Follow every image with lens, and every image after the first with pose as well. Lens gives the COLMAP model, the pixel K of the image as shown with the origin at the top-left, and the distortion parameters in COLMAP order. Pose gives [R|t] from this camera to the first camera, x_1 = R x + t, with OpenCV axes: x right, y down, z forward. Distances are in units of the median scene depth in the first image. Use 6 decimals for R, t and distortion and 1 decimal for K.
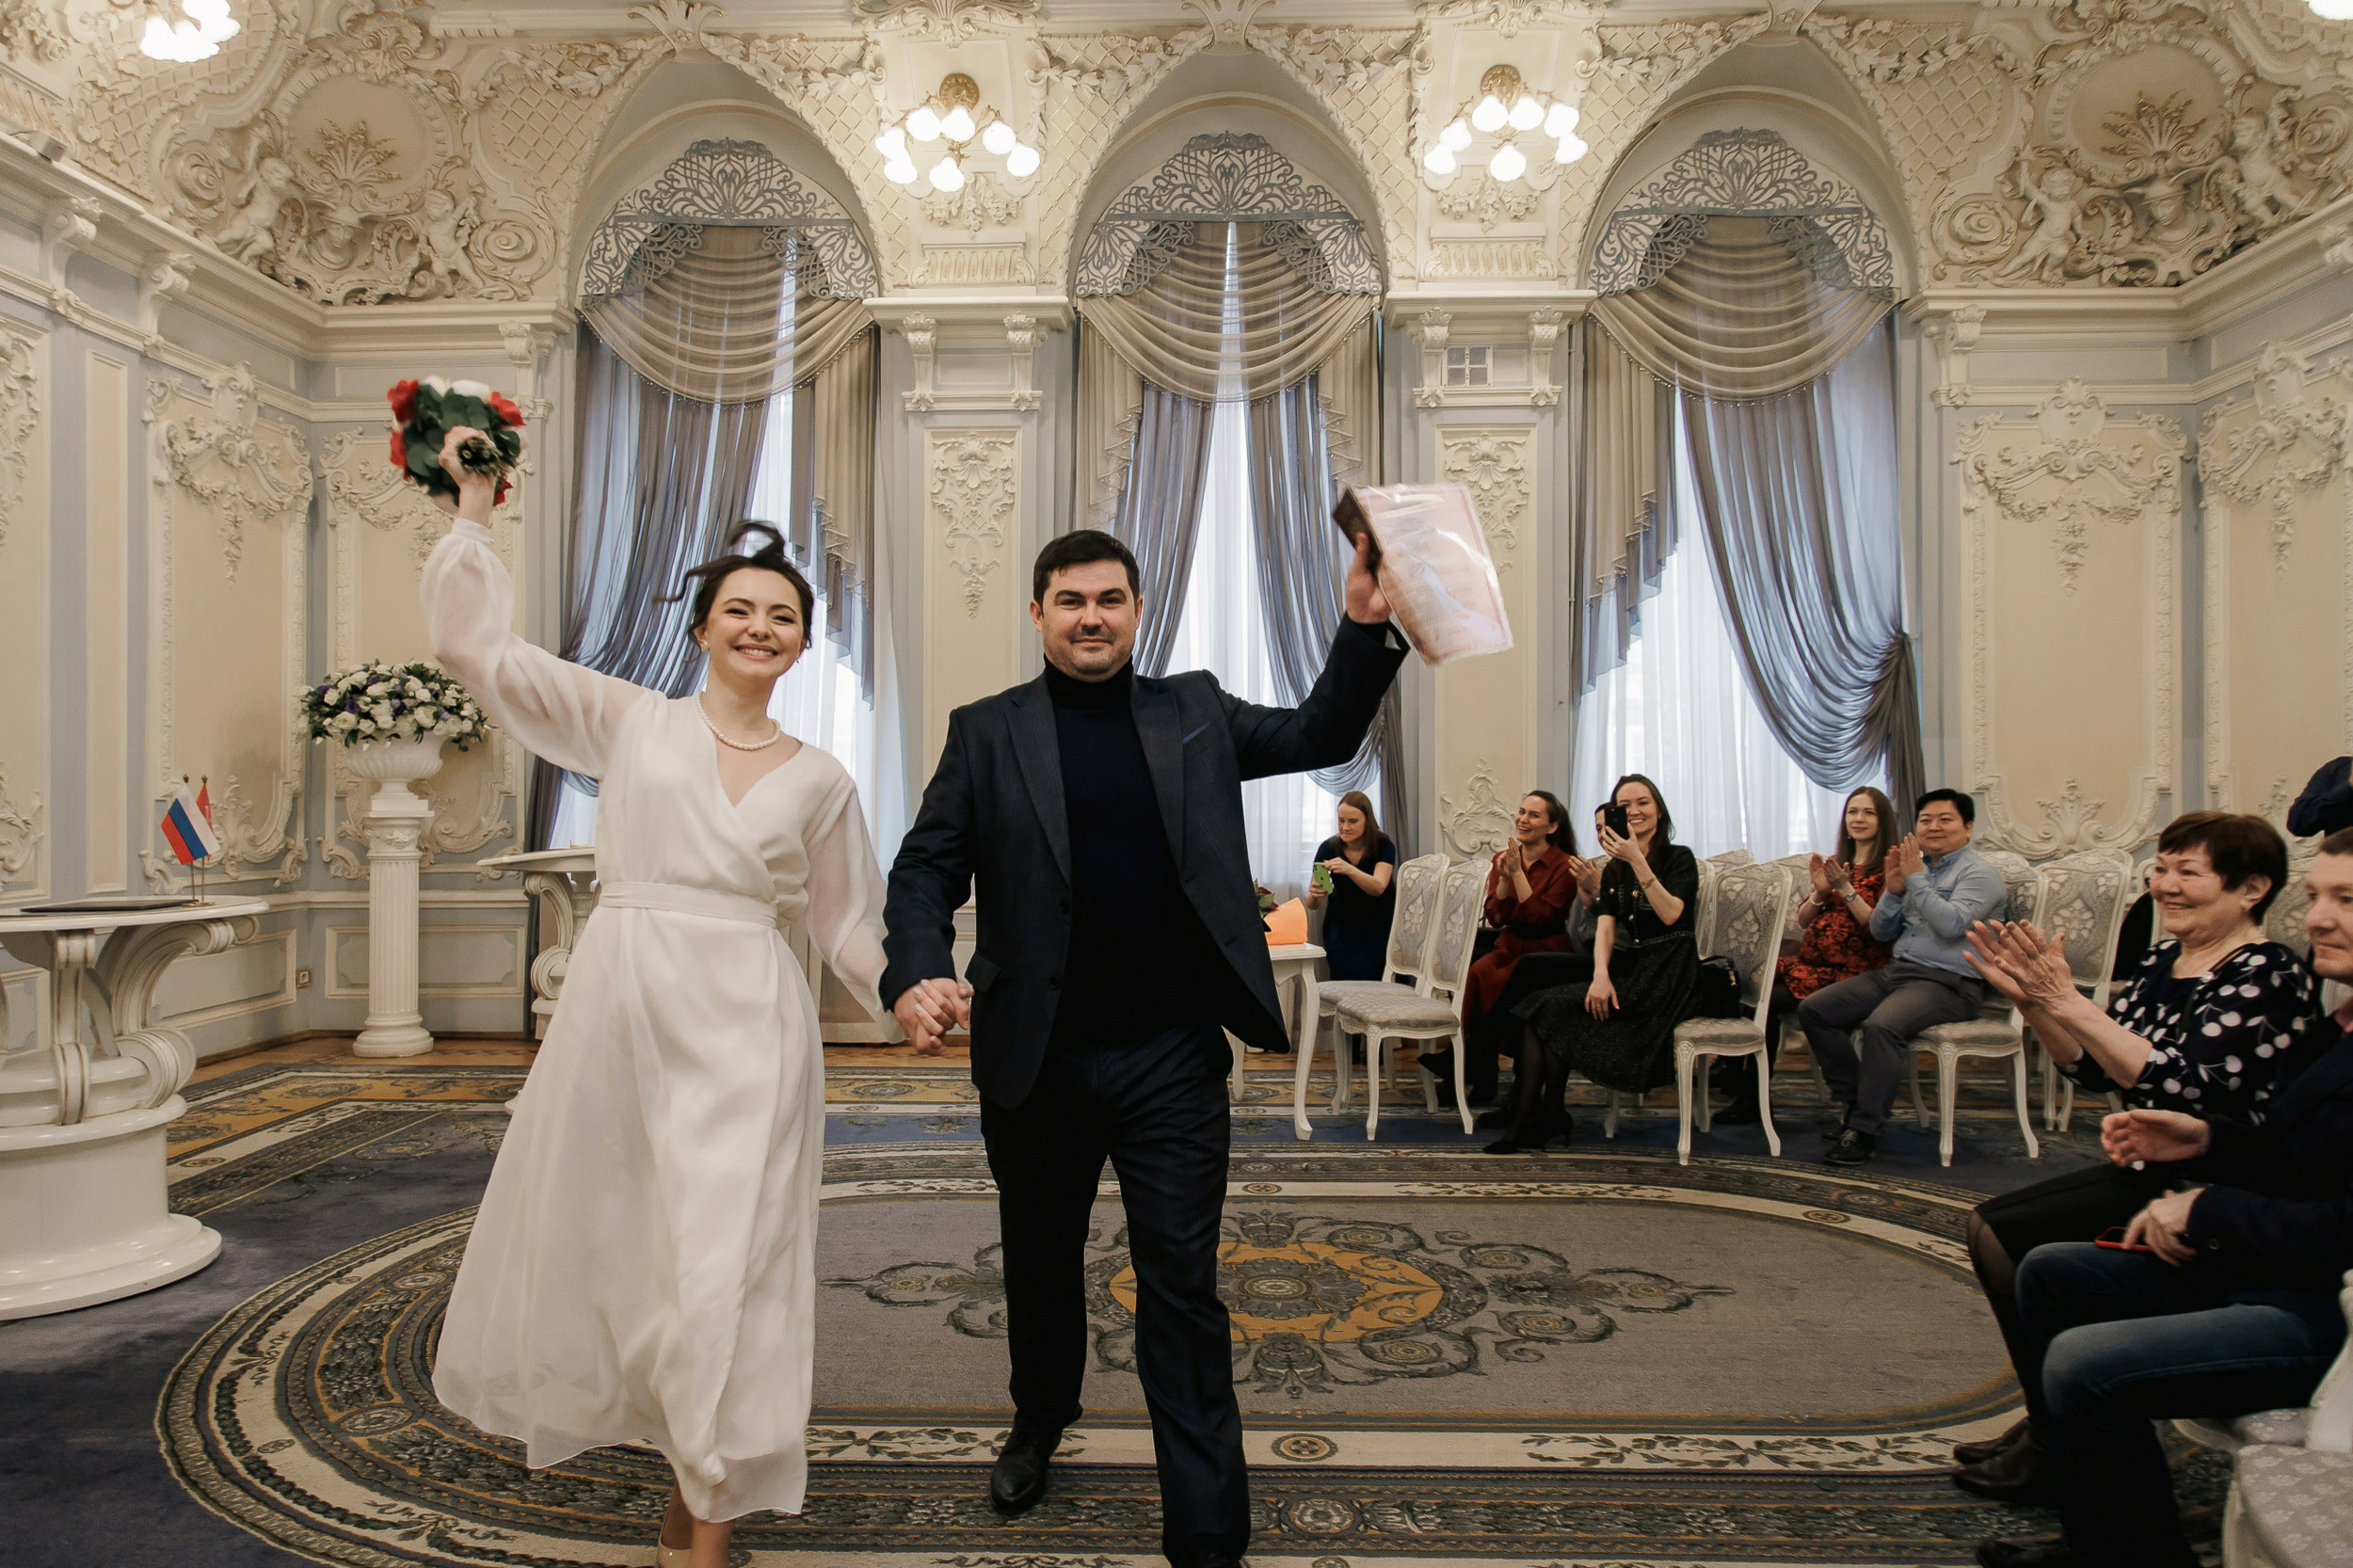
lens RADIAL K [[1602.5, 0, 1176.5], [0, 1602.5, 784.0], [0, 0, 1]] dist [-0.006405, -0.001140]
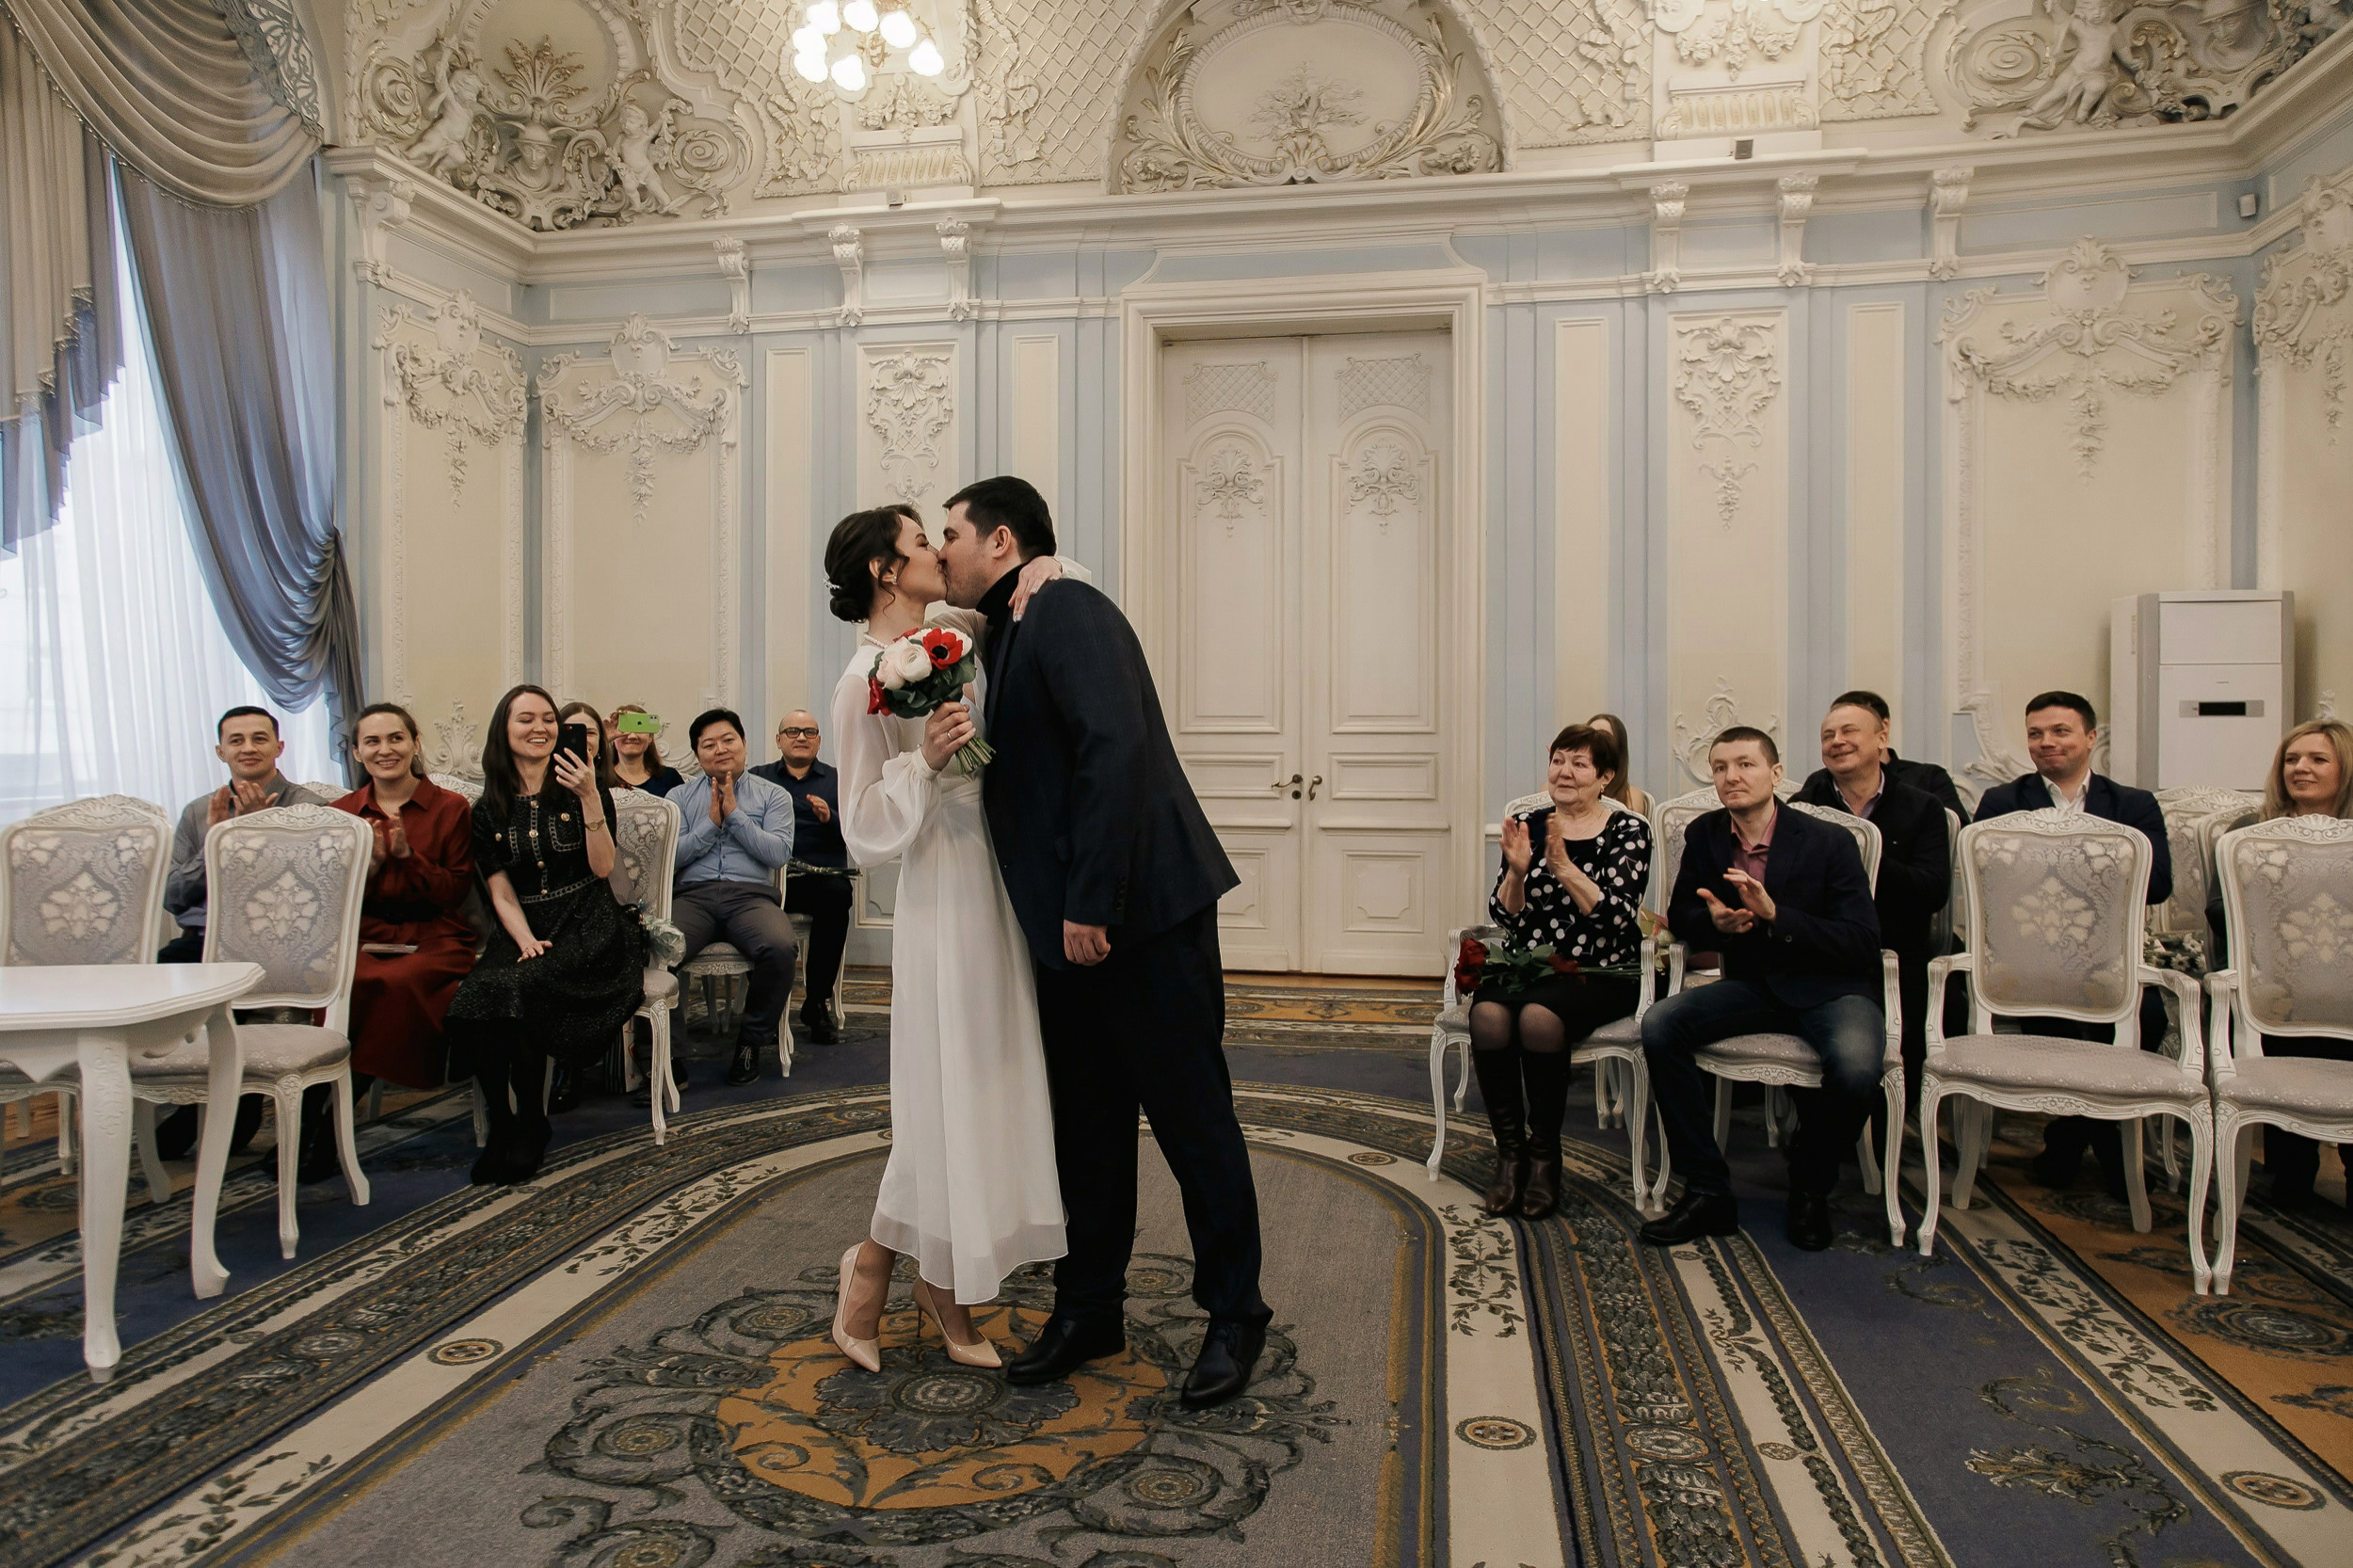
lens RADIAL K [[1547.4, 0, 1171.7], [0, 1547.4, 753.4], [0, 0, 1]] dist [-0.003090, -0.001132]
pose [[0.139605, -0.022853, 0.989944, -0.362457], [-0.008321, 0.999671, 0.024251, 0.004642], [-0.990172, -0.011623, 0.139369, 0.480292]]
